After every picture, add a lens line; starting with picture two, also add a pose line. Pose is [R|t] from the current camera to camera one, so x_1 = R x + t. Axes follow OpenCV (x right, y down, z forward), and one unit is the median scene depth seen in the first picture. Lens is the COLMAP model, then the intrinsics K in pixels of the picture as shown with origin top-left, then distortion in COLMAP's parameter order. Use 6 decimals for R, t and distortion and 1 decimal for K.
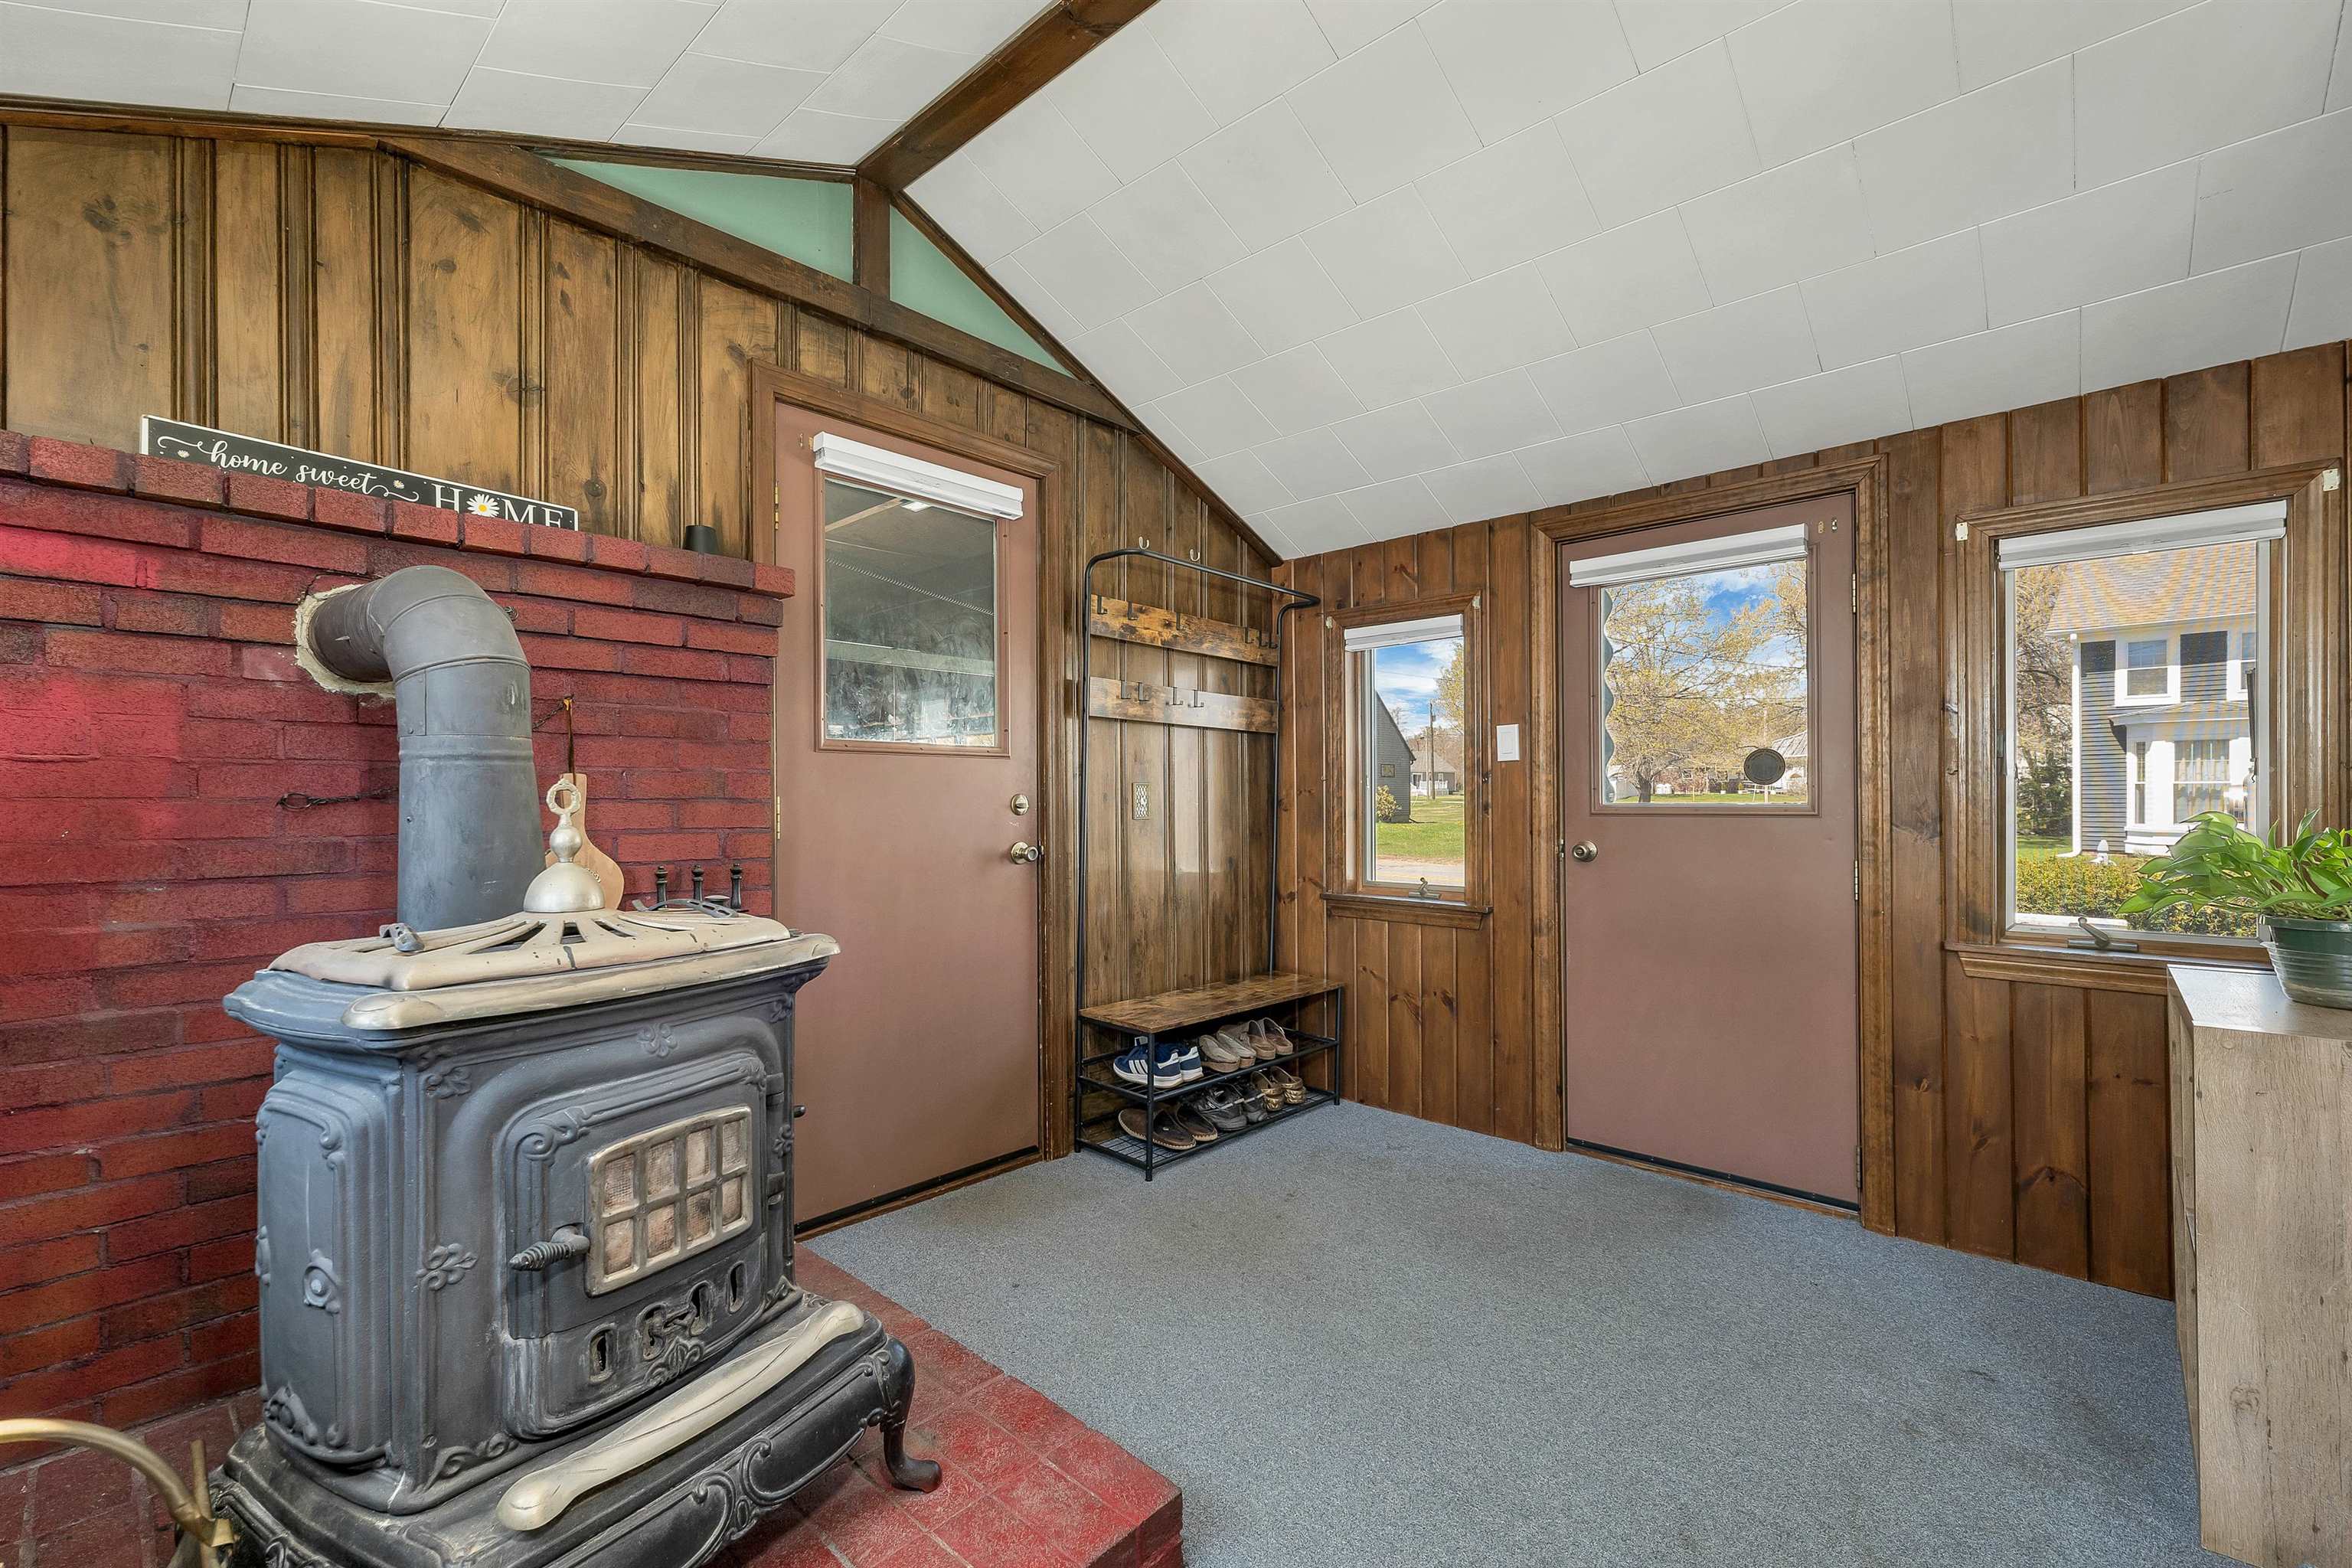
lens RADIAL K [[992.2, 0, 1178.7], [0, 992.2, 794.9], [0, 0, 1]] dist [0.001770, 0.000027]
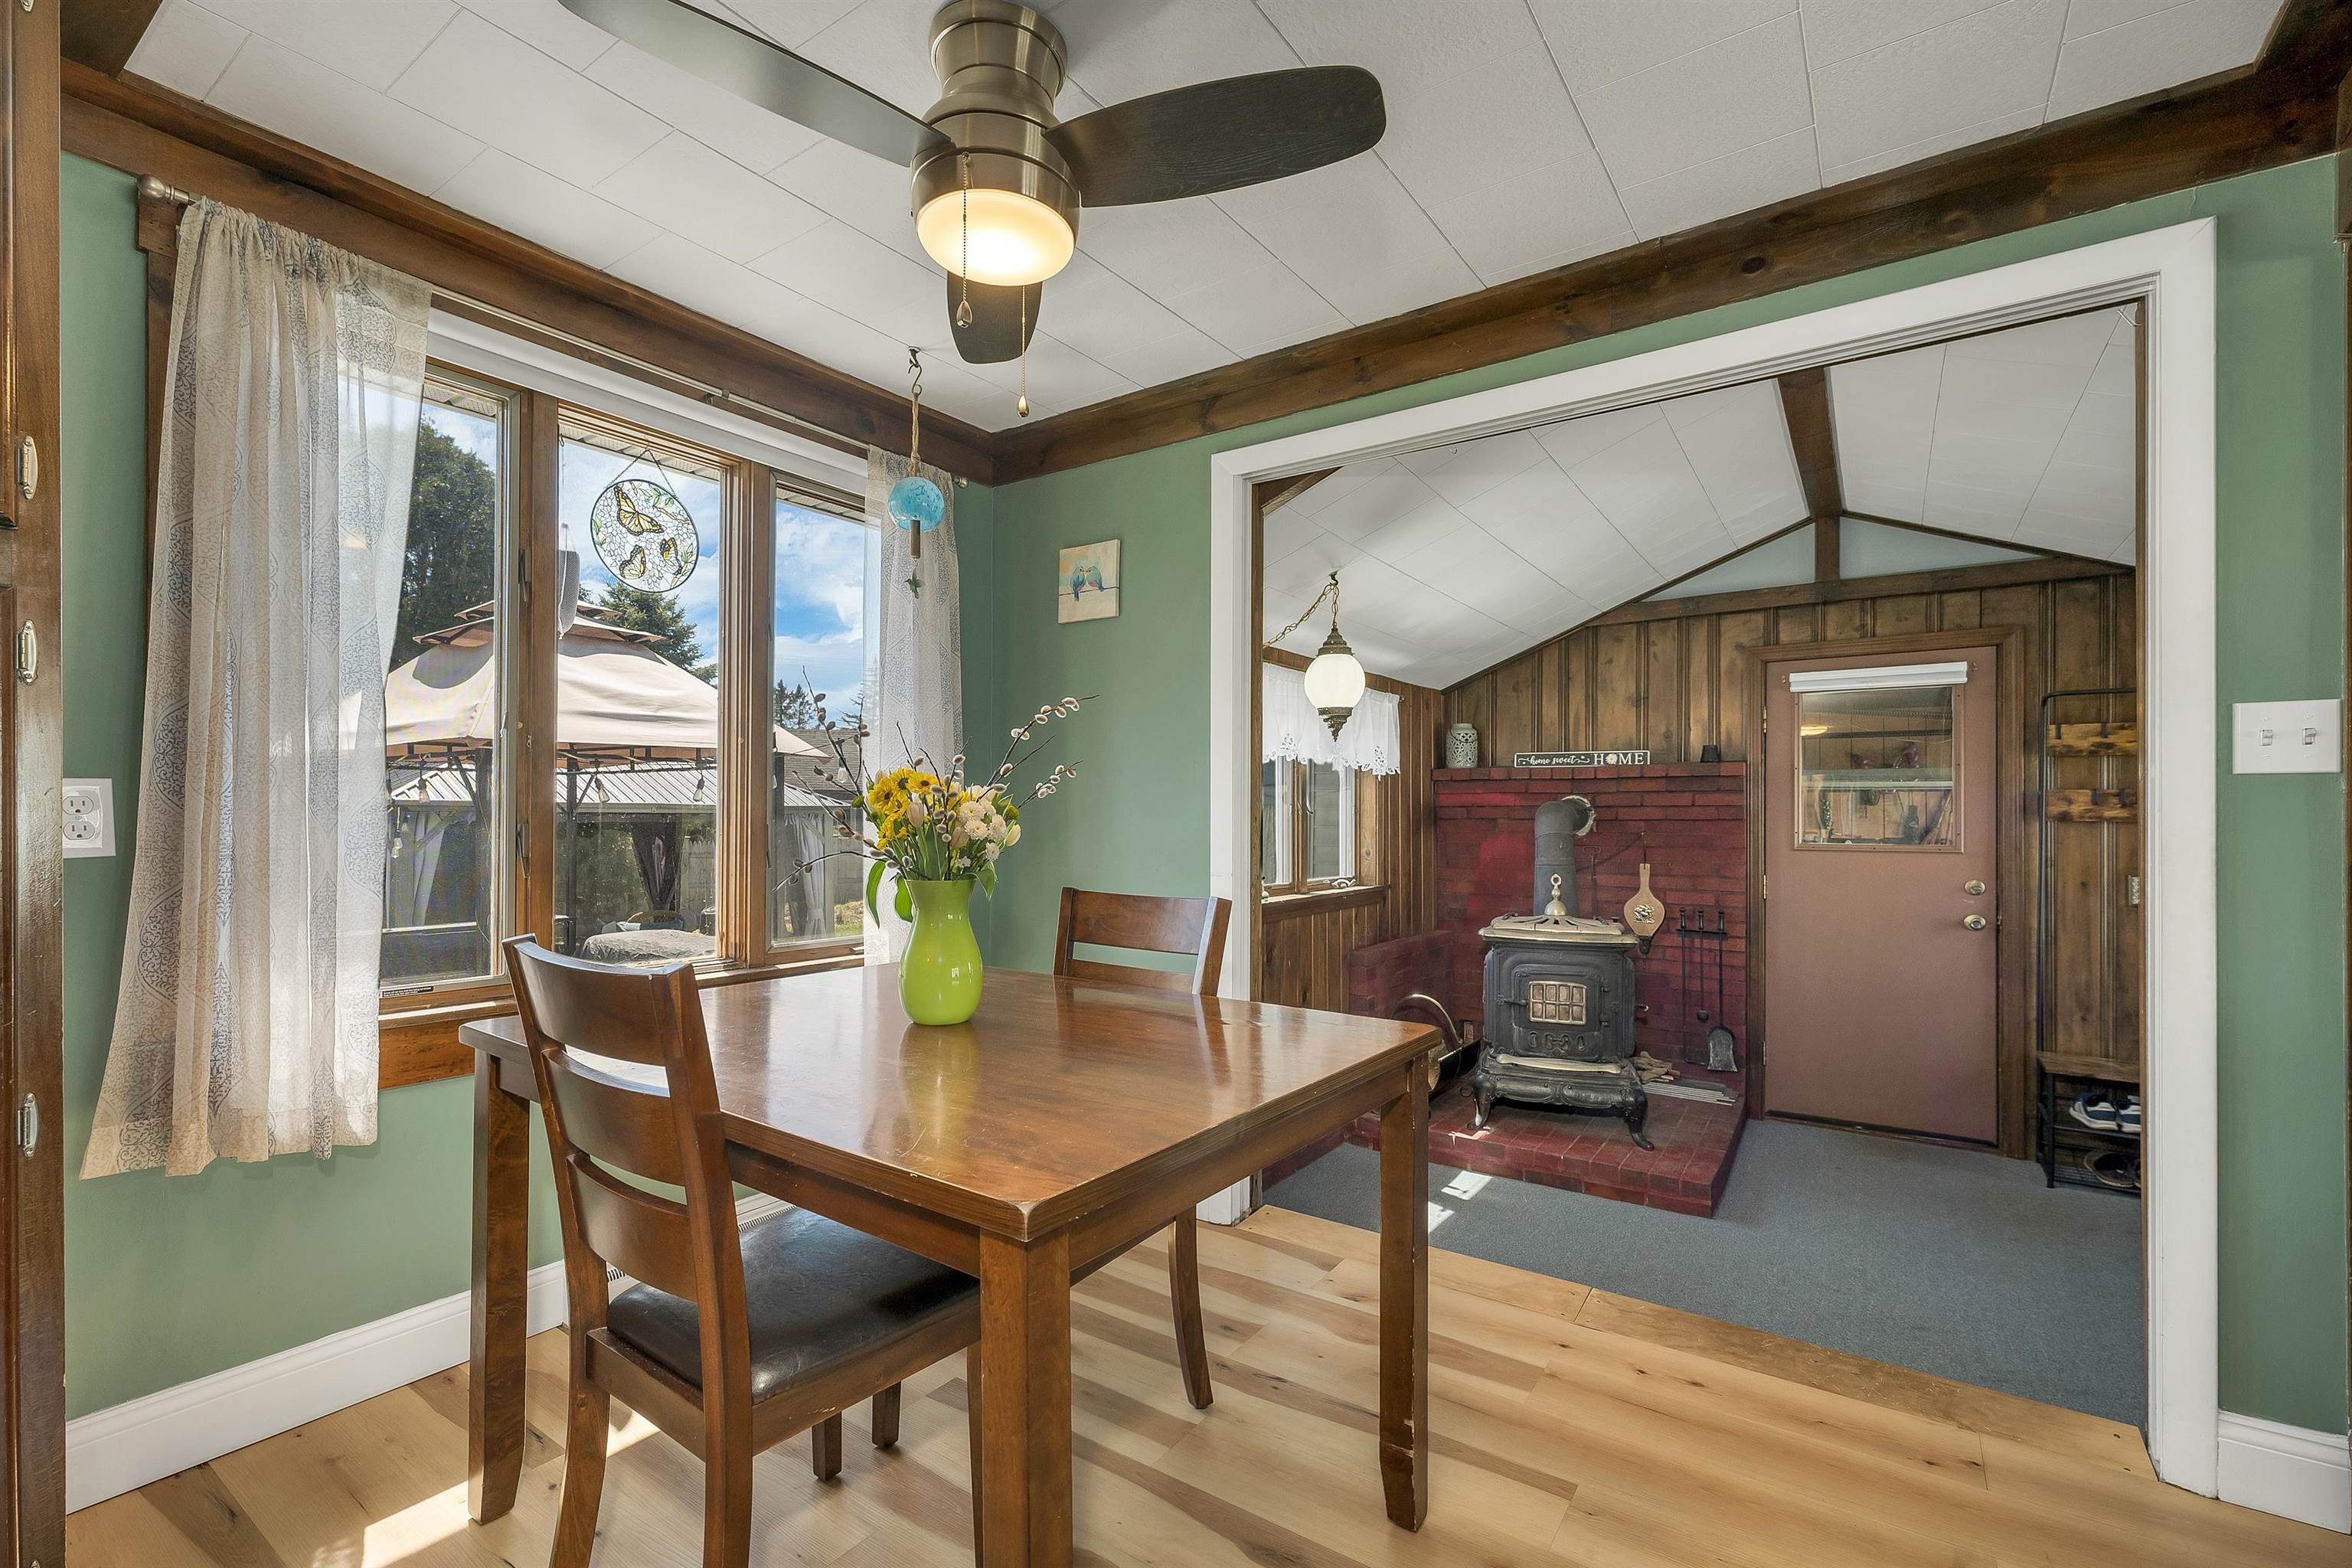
lens RADIAL K [[1012.2, 0, 1175.1], [0, 1012.2, 814.4], [0, 0, 1]] dist [-0.002024, -0.000109]
pose [[0.136859, -0.001926, -0.990589, 1.517338], [-0.000434, 0.999998, -0.002004, -0.124842], [0.990590, 0.000704, 0.136858, -0.411101]]
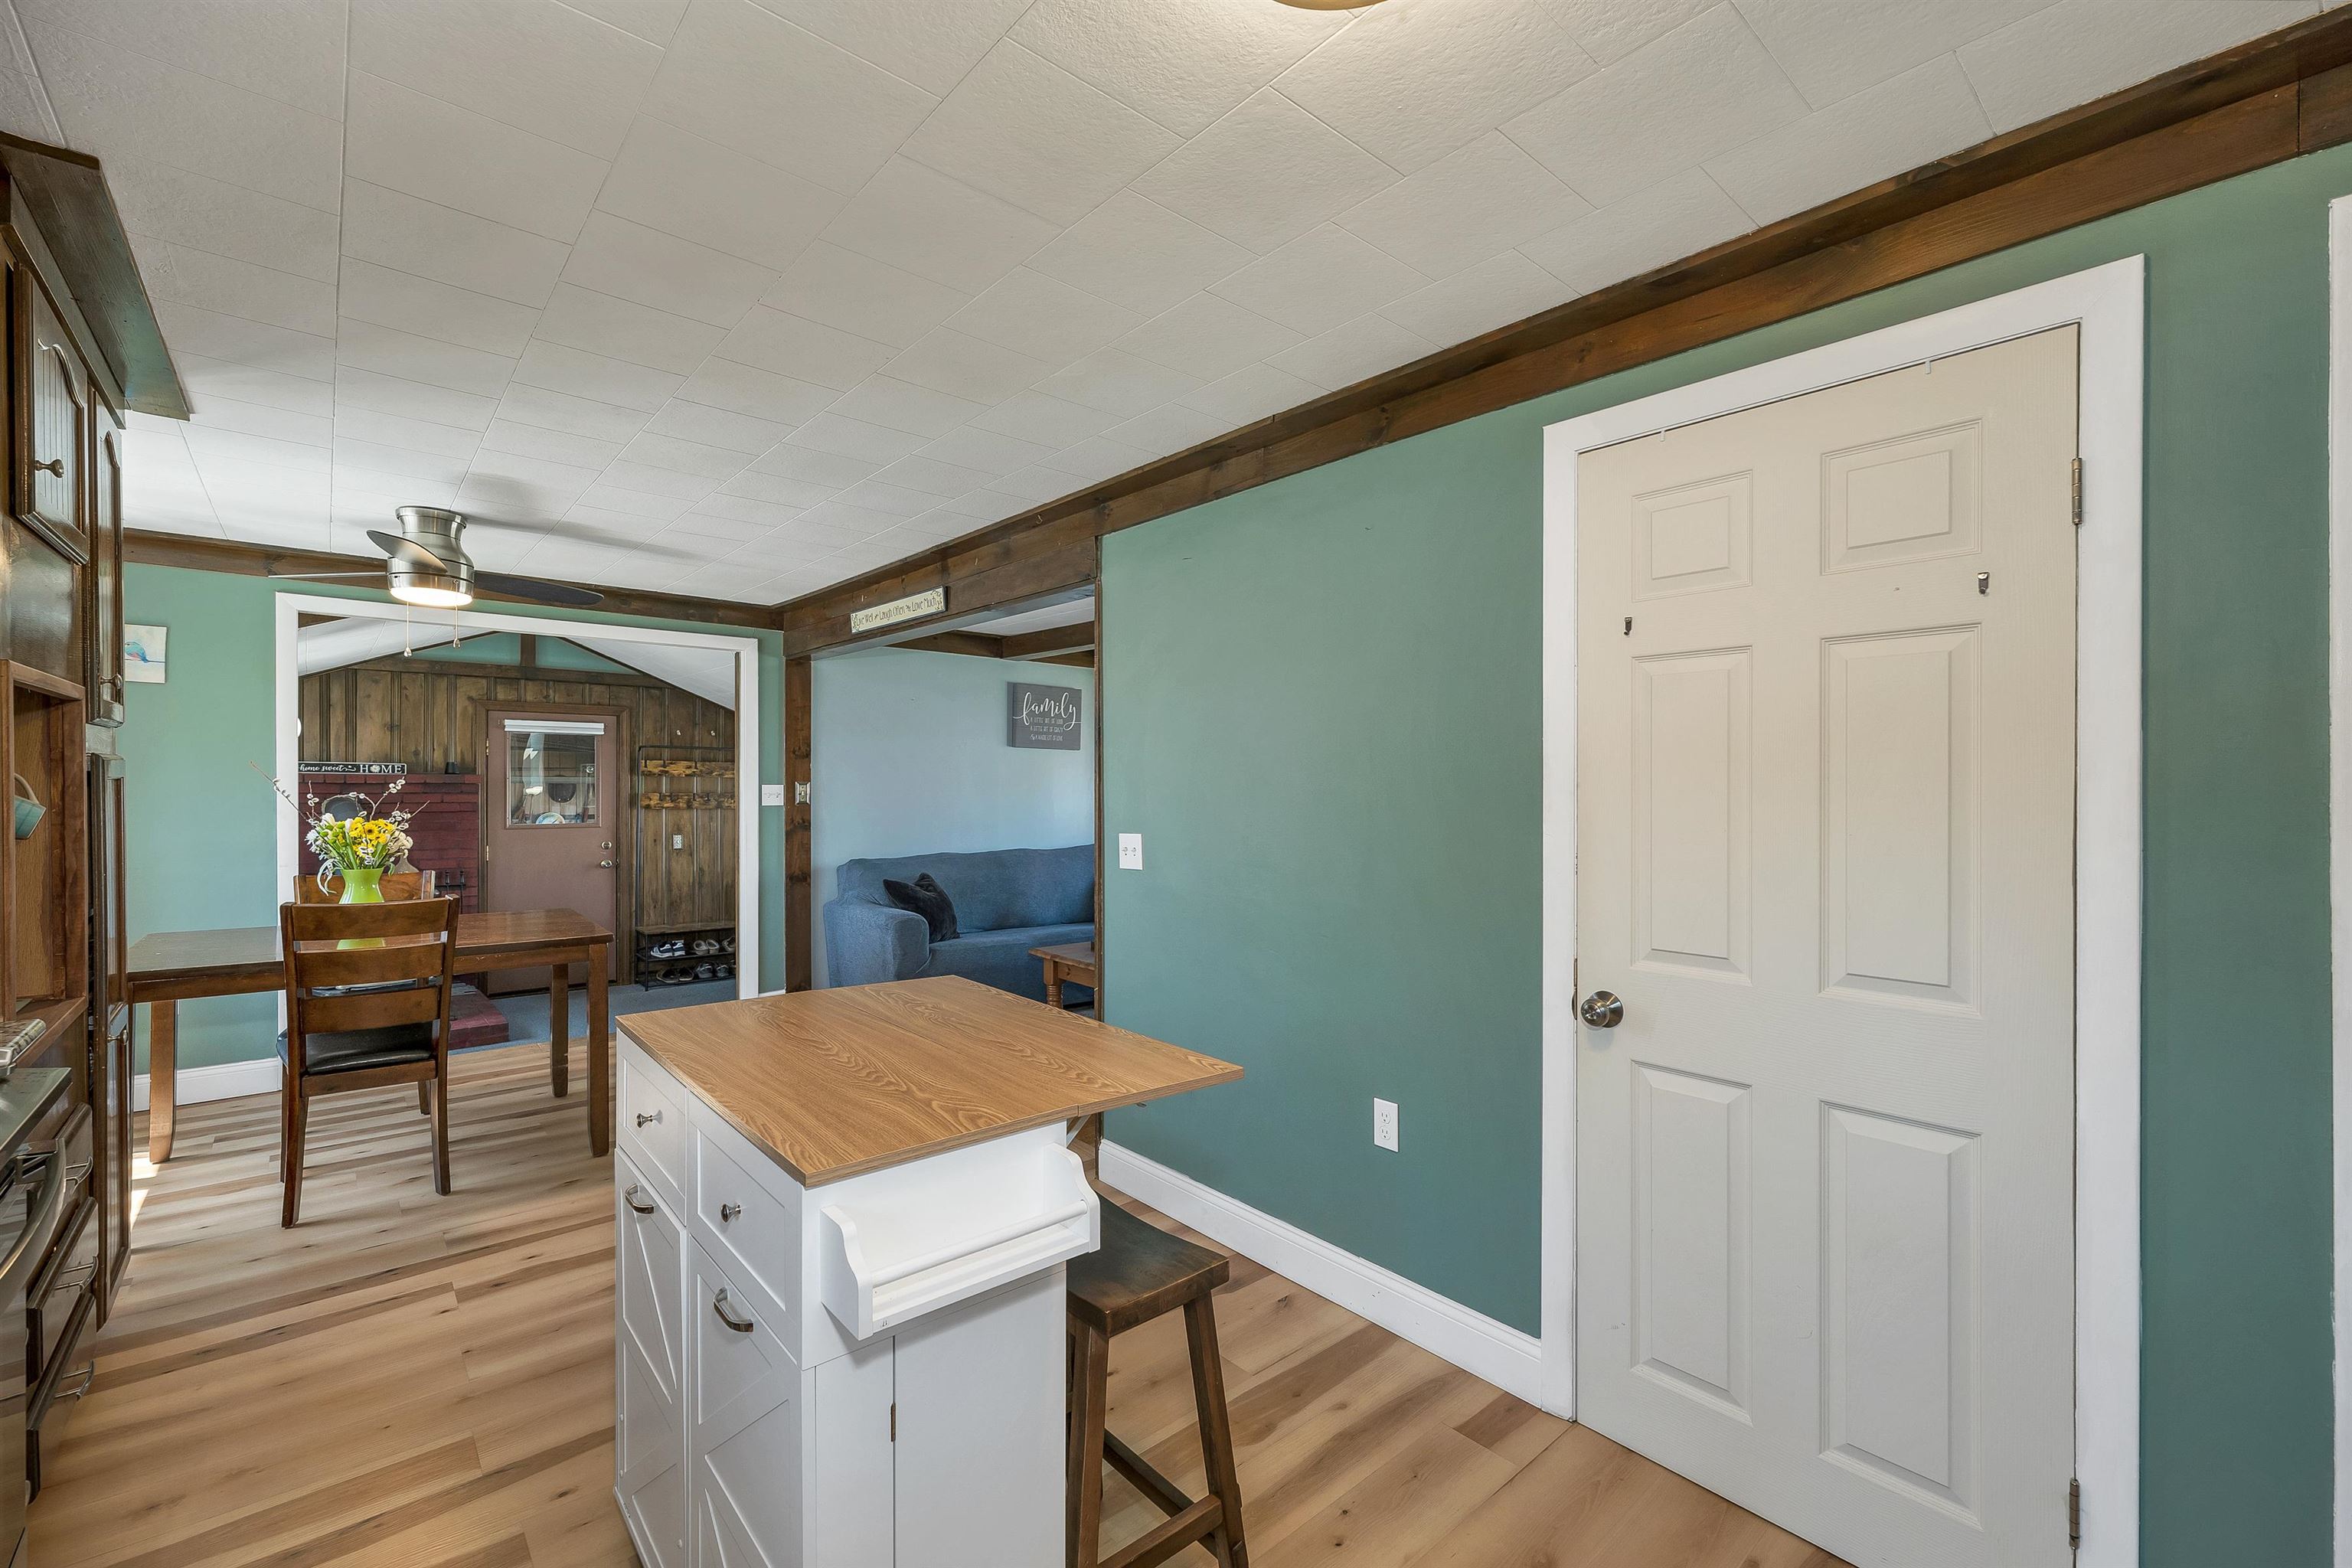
lens RADIAL K [[992.2, 0, 1178.7], [0, 992.2, 794.9], [0, 0, 1]] dist [0.001770, 0.000027]
pose [[0.994705, 0.004506, -0.102670, 2.202304], [-0.003220, 0.999914, 0.012683, -0.221422], [0.102719, -0.012286, 0.994635, -1.952053]]
